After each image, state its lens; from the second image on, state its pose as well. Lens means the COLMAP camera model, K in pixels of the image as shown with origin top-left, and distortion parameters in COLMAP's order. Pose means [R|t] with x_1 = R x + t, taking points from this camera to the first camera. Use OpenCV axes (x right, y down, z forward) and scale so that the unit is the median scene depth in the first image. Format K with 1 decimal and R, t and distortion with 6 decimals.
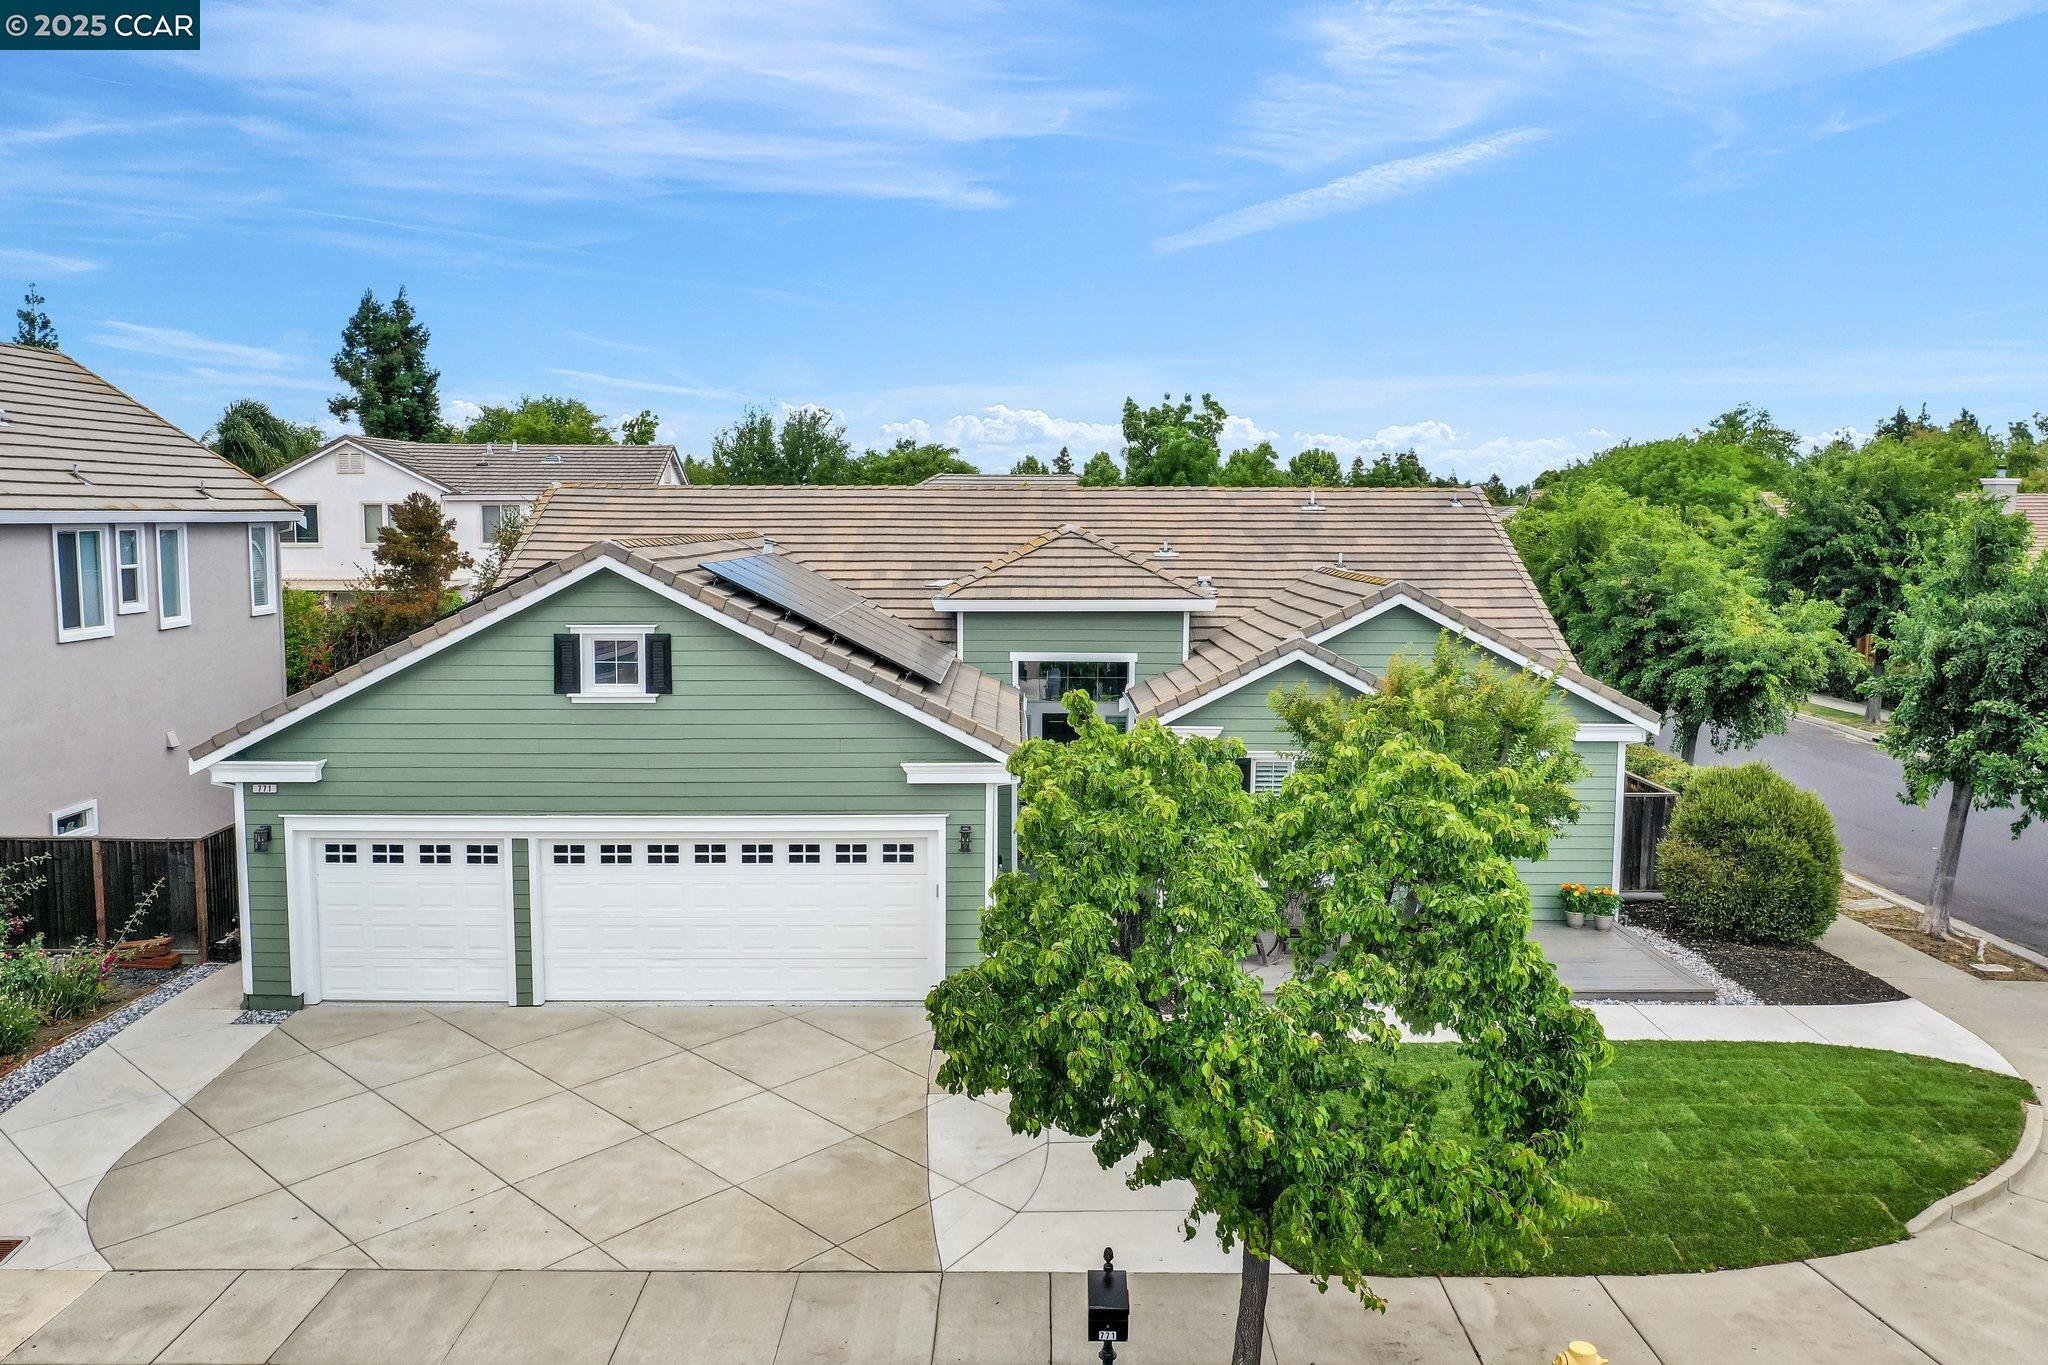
lens RADIAL K [[1619.5, 0, 1023.3], [0, 1619.5, 684.5], [0, 0, 1]] dist [-0.015323, 0.017259]
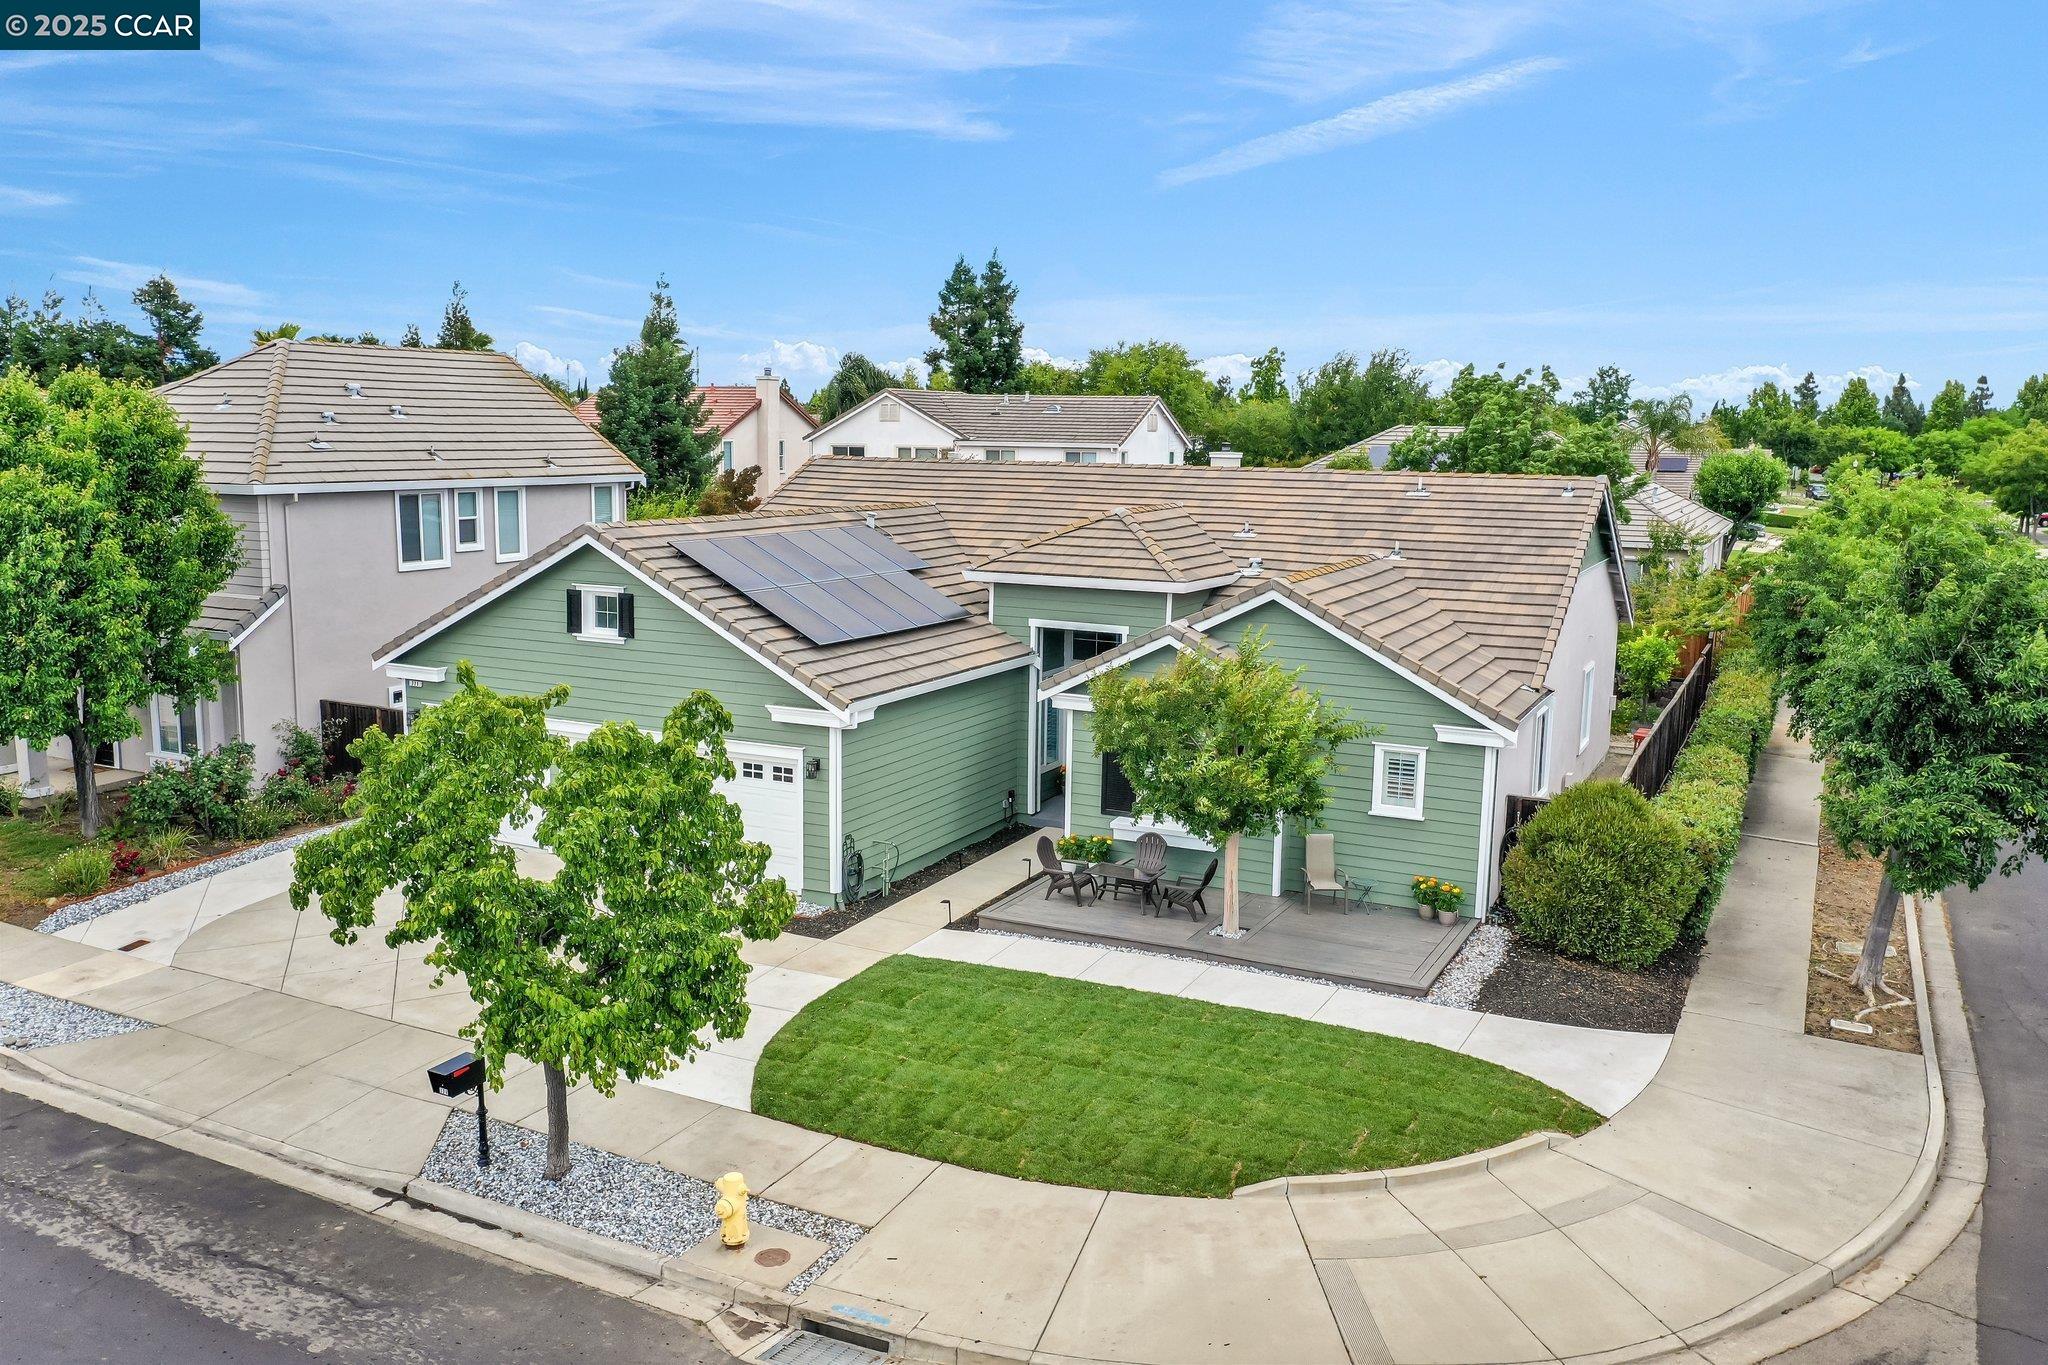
lens RADIAL K [[1619.5, 0, 1027.7], [0, 1619.5, 682.4], [0, 0, 1]] dist [-0.015323, 0.017259]
pose [[0.888599, 0.082355, -0.451232, 0.662960], [-0.060184, 0.996179, 0.063295, -0.060840], [0.454720, -0.029088, 0.890159, -0.050050]]
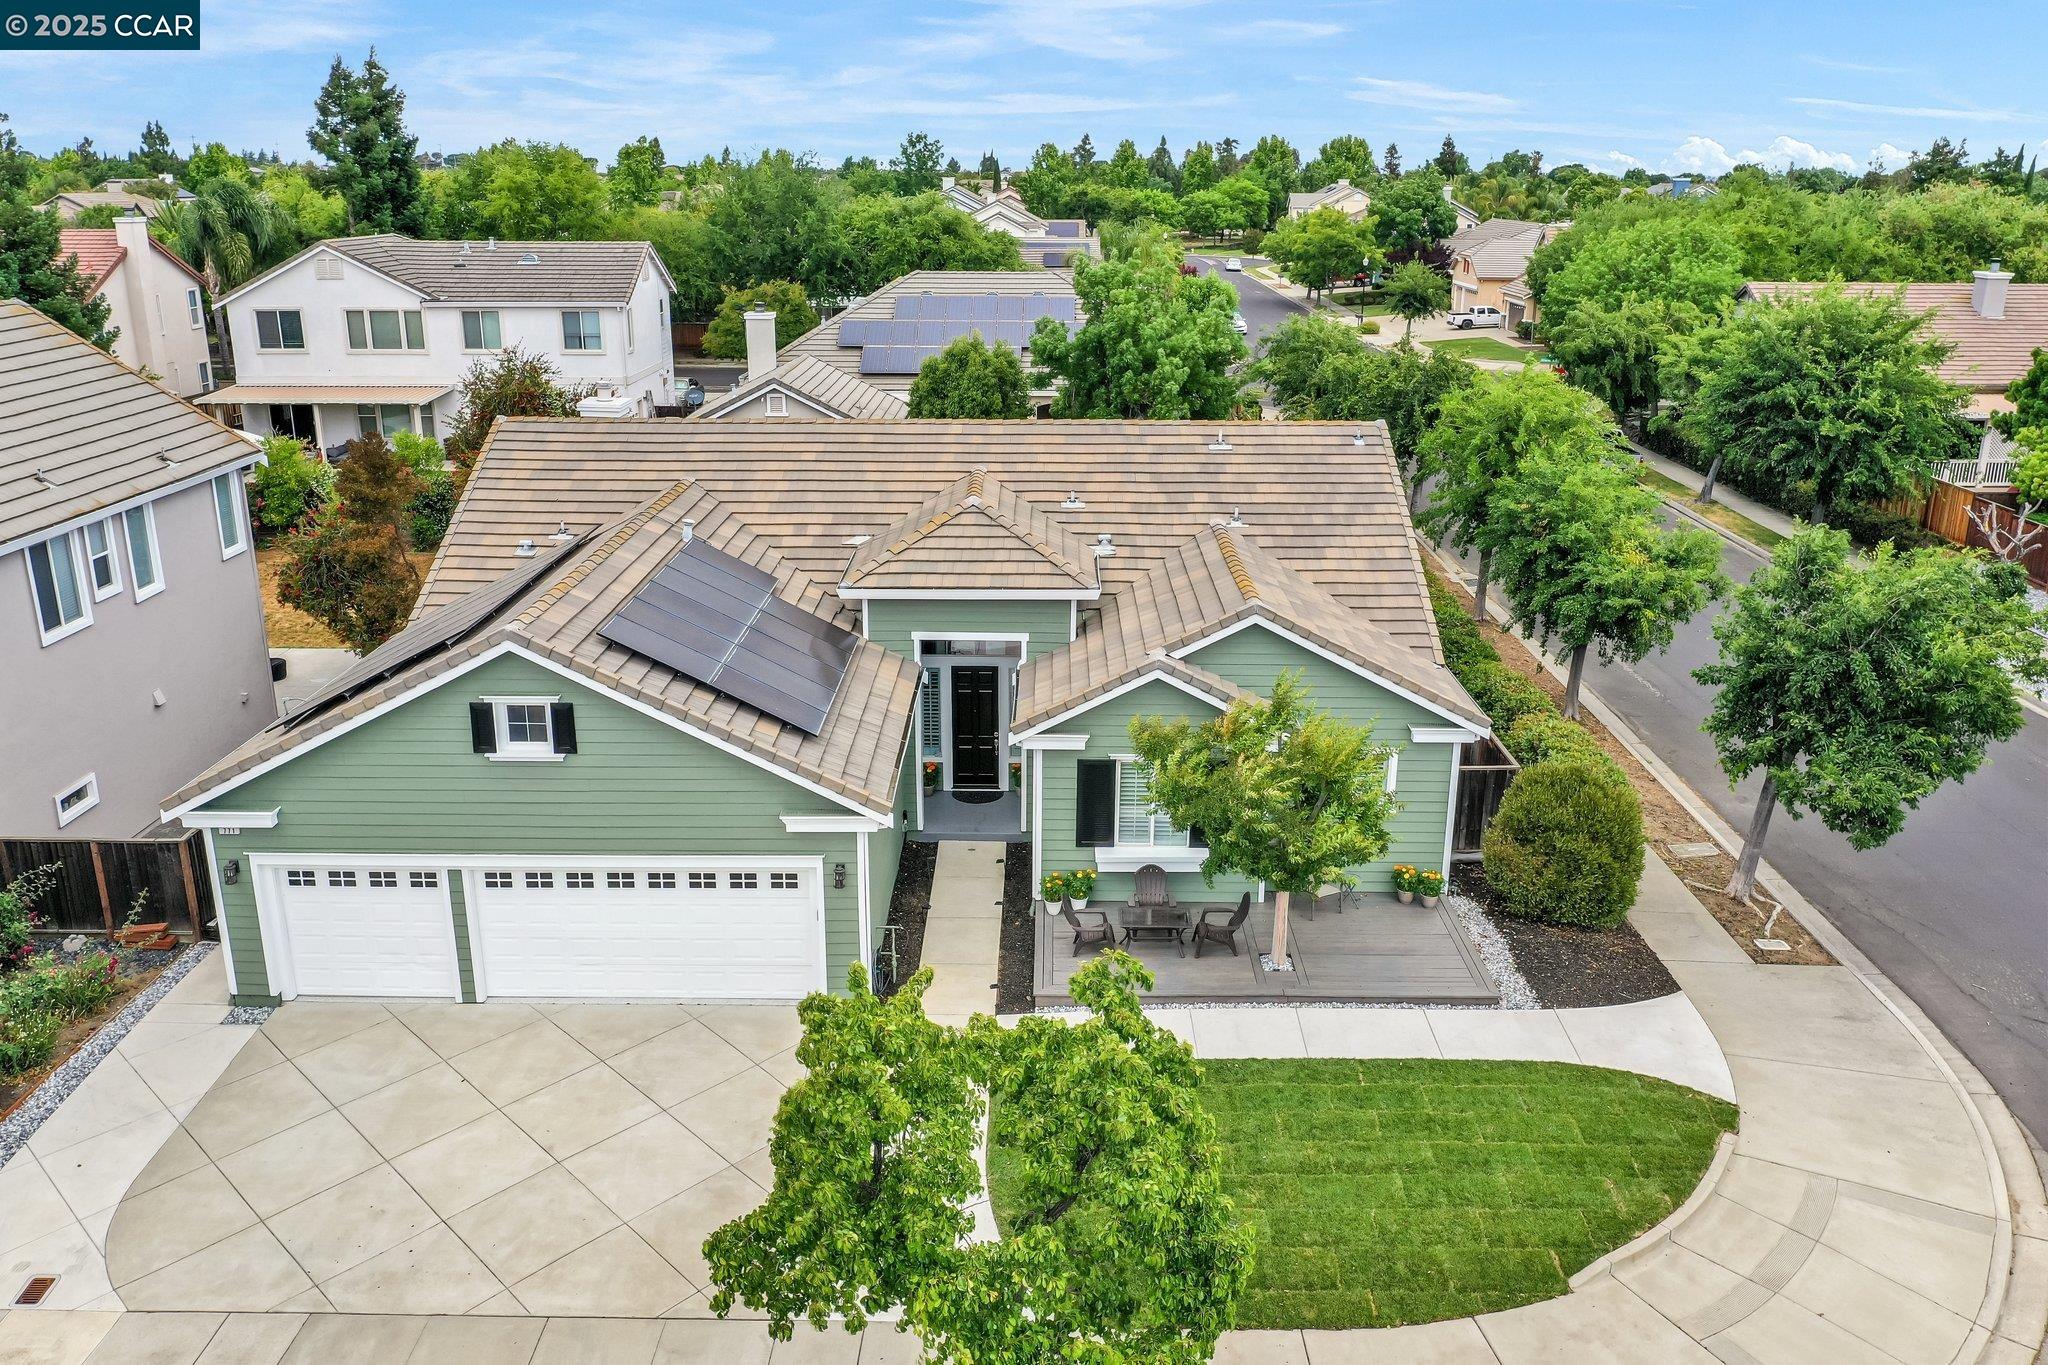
lens RADIAL K [[1619.5, 0, 1023.8], [0, 1619.5, 682.8], [0, 0, 1]] dist [-0.015323, 0.017259]
pose [[0.999784, 0.005849, -0.019933, 0.113352], [-0.001664, 0.979007, 0.203820, -0.264701], [0.020707, -0.203743, 0.978805, -0.087466]]
